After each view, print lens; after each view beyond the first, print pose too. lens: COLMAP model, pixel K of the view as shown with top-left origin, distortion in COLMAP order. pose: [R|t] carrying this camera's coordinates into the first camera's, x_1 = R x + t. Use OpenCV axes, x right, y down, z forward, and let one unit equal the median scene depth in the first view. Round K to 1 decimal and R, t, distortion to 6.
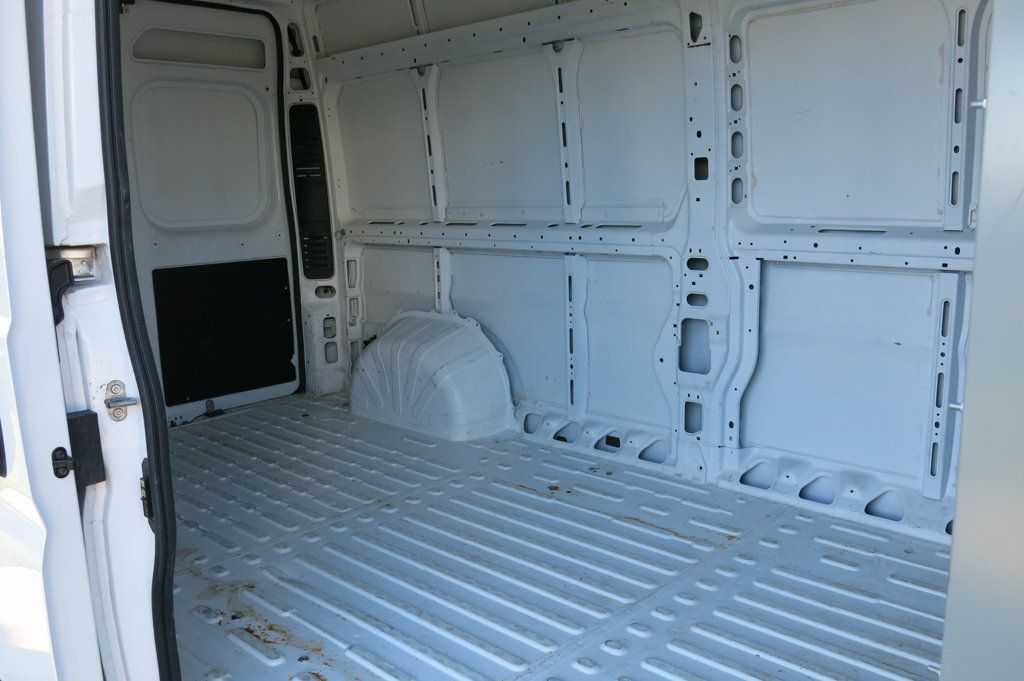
lens RADIAL K [[855.9, 0, 509.9], [0, 855.9, 343.8], [0, 0, 1]] dist [-0.027024, 0.018830]
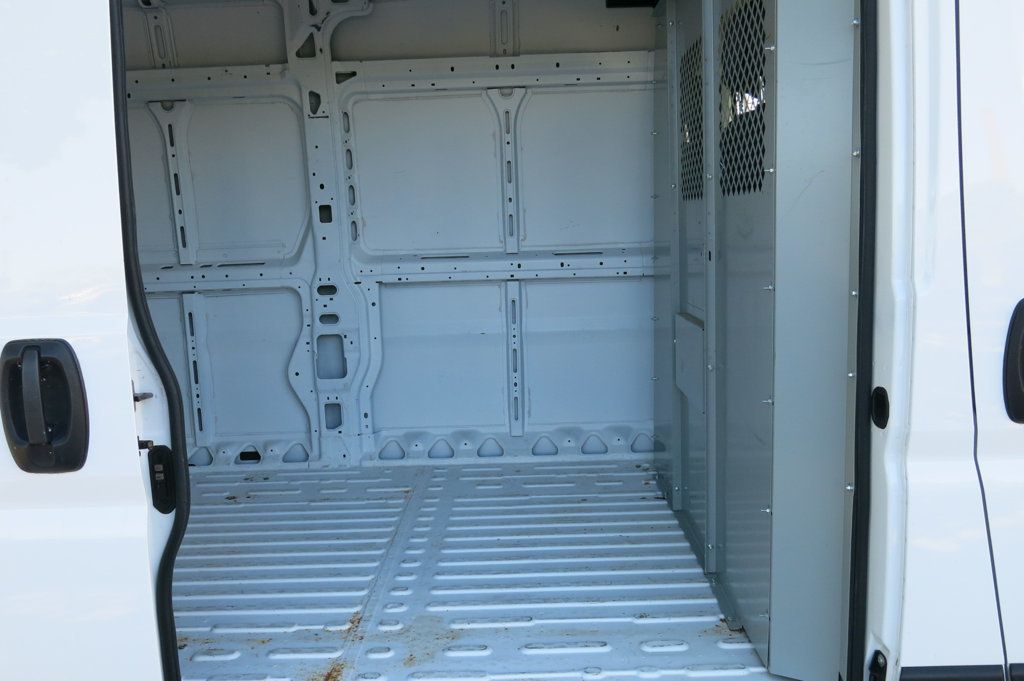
lens RADIAL K [[855.9, 0, 514.0], [0, 855.9, 338.8], [0, 0, 1]] dist [-0.027024, 0.018830]
pose [[0.729497, -0.087347, 0.678384, -0.426782], [0.141488, 0.989631, -0.024726, 0.045233], [-0.669190, 0.114020, 0.734291, -0.082416]]
